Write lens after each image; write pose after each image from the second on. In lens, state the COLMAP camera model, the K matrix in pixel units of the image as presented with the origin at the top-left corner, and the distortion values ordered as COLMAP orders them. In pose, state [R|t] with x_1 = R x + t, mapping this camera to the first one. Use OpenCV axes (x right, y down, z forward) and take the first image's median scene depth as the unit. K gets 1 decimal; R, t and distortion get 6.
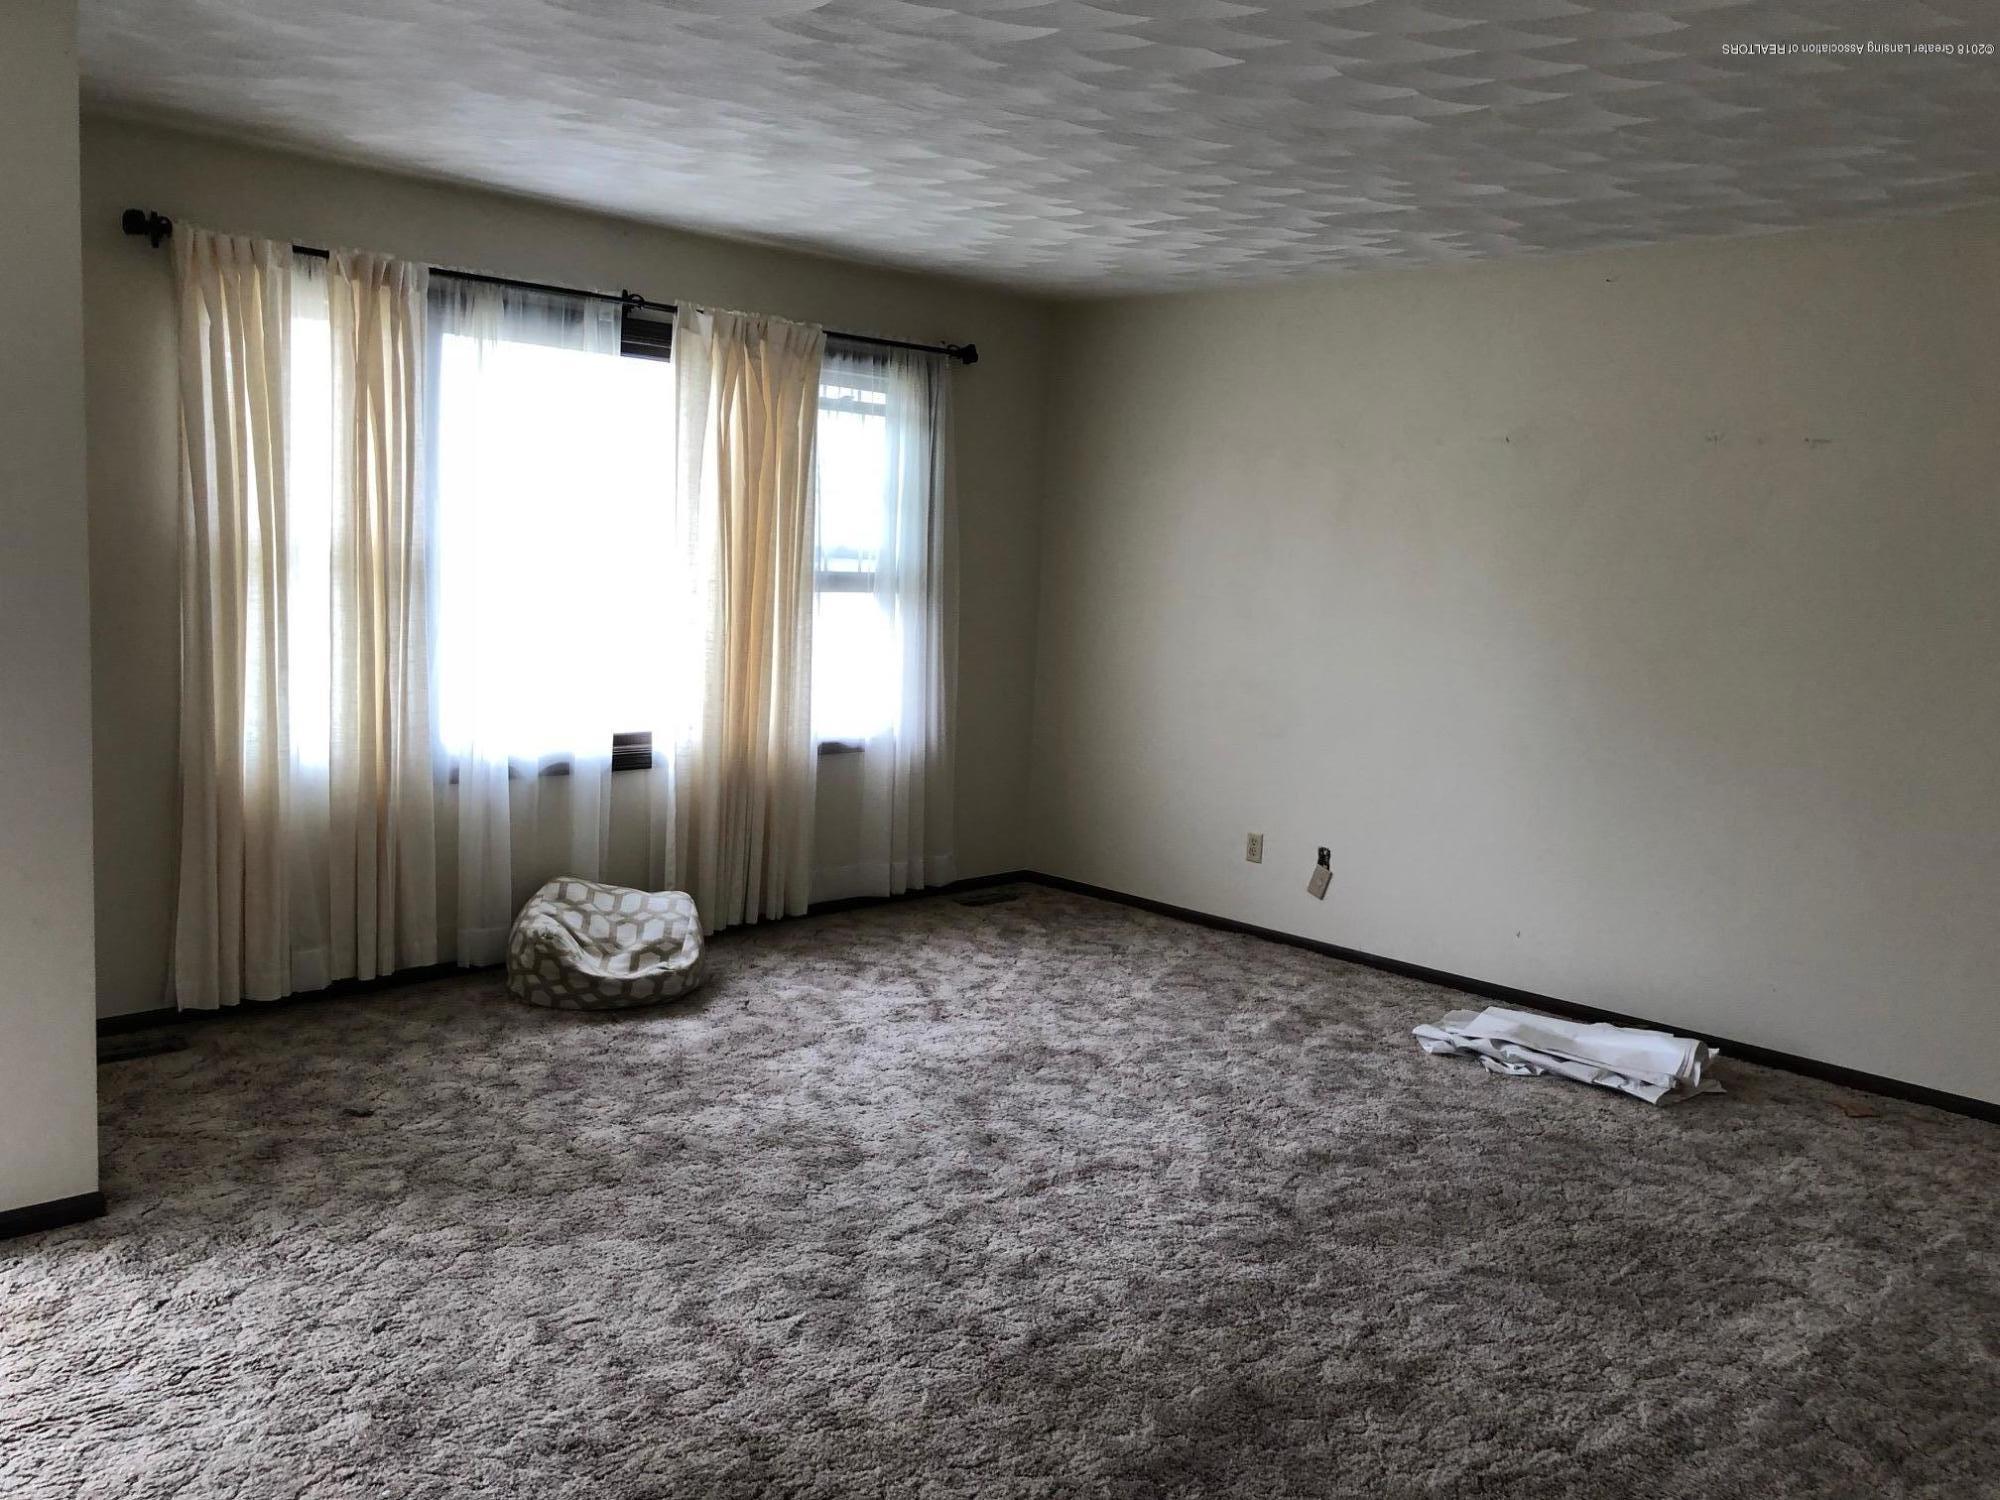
lens RADIAL K [[1604.5, 0, 997.4], [0, 1604.5, 748.6], [0, 0, 1]] dist [0.024957, -0.015203]
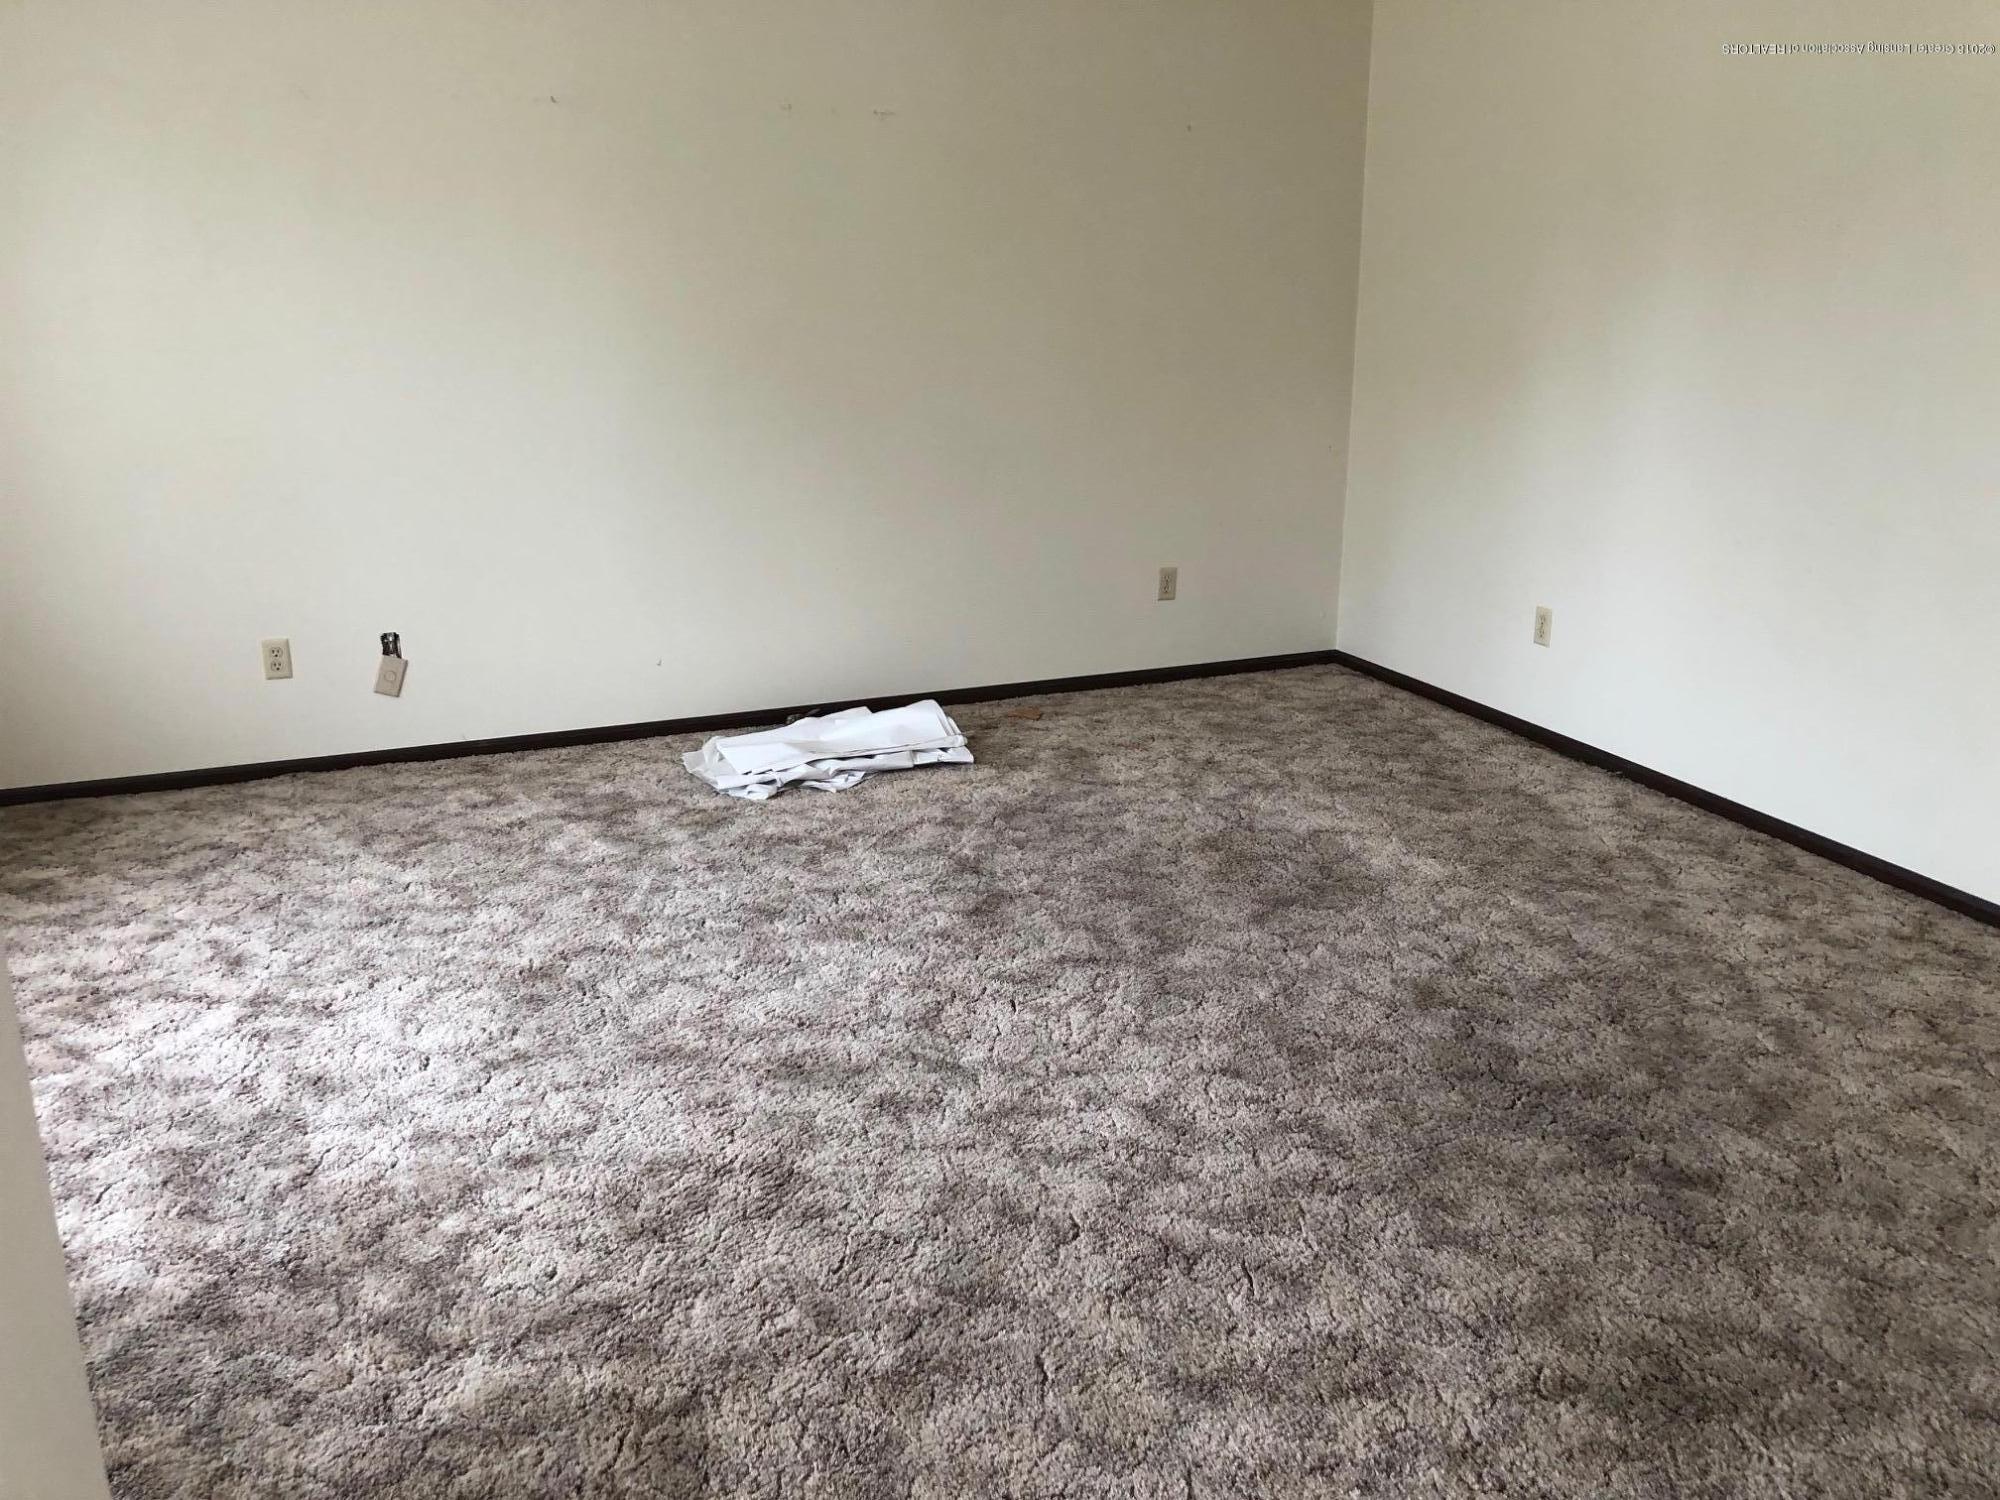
lens RADIAL K [[1604.5, 0, 998.5], [0, 1604.5, 748.1], [0, 0, 1]] dist [0.024957, -0.015203]
pose [[0.405479, -0.314250, 0.858390, -0.495141], [0.142792, 0.949298, 0.280079, -0.084639], [-0.902883, 0.009005, 0.429793, 0.513875]]
